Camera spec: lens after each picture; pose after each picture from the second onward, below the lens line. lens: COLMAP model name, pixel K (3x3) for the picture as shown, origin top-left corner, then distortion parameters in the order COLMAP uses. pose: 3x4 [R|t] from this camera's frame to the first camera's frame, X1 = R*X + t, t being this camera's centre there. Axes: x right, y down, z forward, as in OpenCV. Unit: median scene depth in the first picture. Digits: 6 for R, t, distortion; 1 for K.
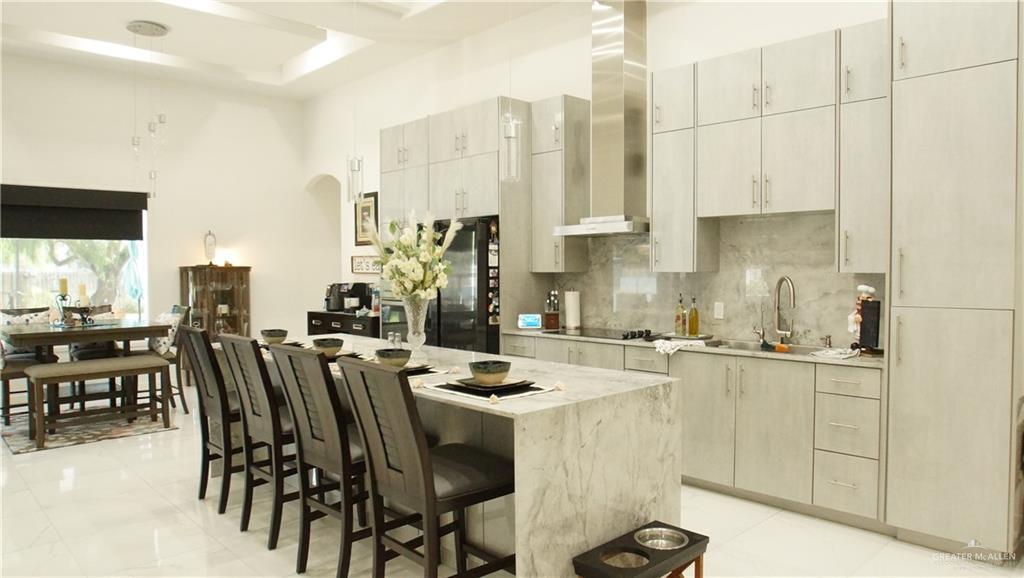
lens RADIAL K [[682.5, 0, 511.9], [0, 682.5, 293.1], [0, 0, 1]] dist [-0.073463, 0.031158]
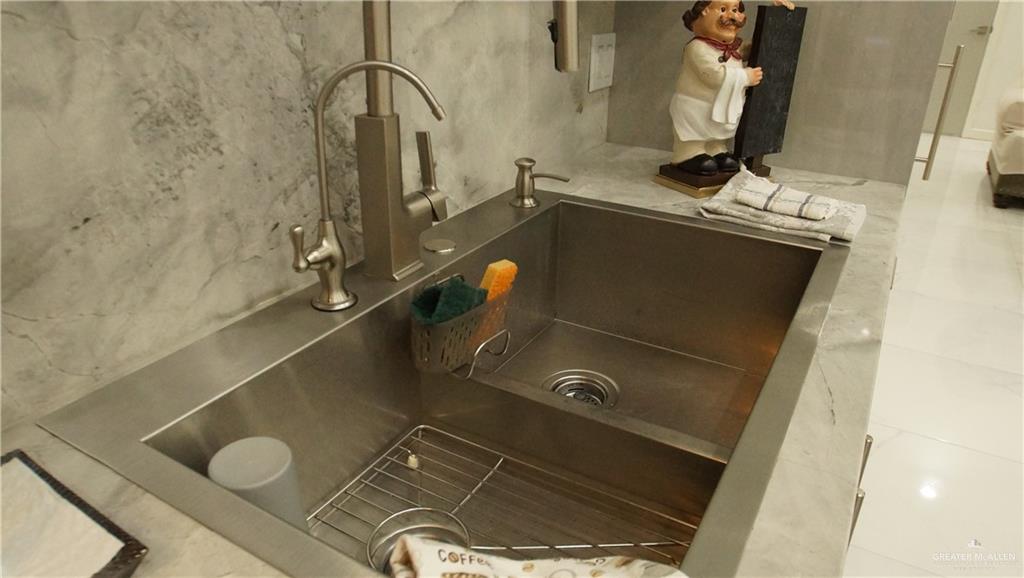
lens RADIAL K [[682.5, 0, 512.9], [0, 682.5, 288.1], [0, 0, 1]] dist [-0.073463, 0.031158]
pose [[-0.289384, -0.406792, 0.866474, 0.196480], [0.018096, 0.902718, 0.429851, -0.005835], [-0.957042, 0.140072, -0.253871, 0.962657]]
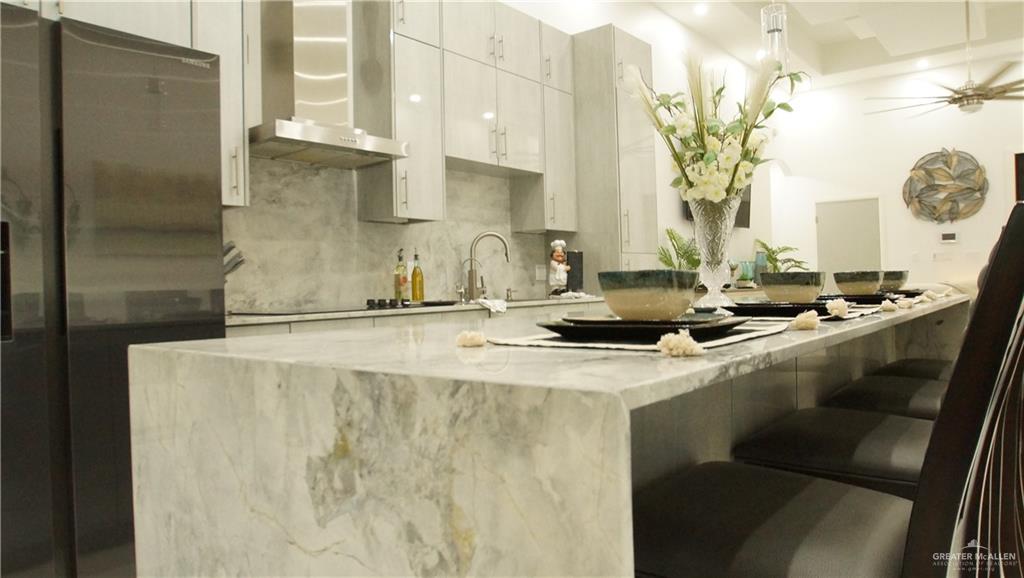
lens RADIAL K [[682.5, 0, 505.6], [0, 682.5, 288.6], [0, 0, 1]] dist [-0.073463, 0.031158]
pose [[-0.118843, 0.003379, 0.992907, -0.556113], [0.062390, 0.998044, 0.004071, 0.051965], [-0.990951, 0.062432, -0.118822, 1.012971]]
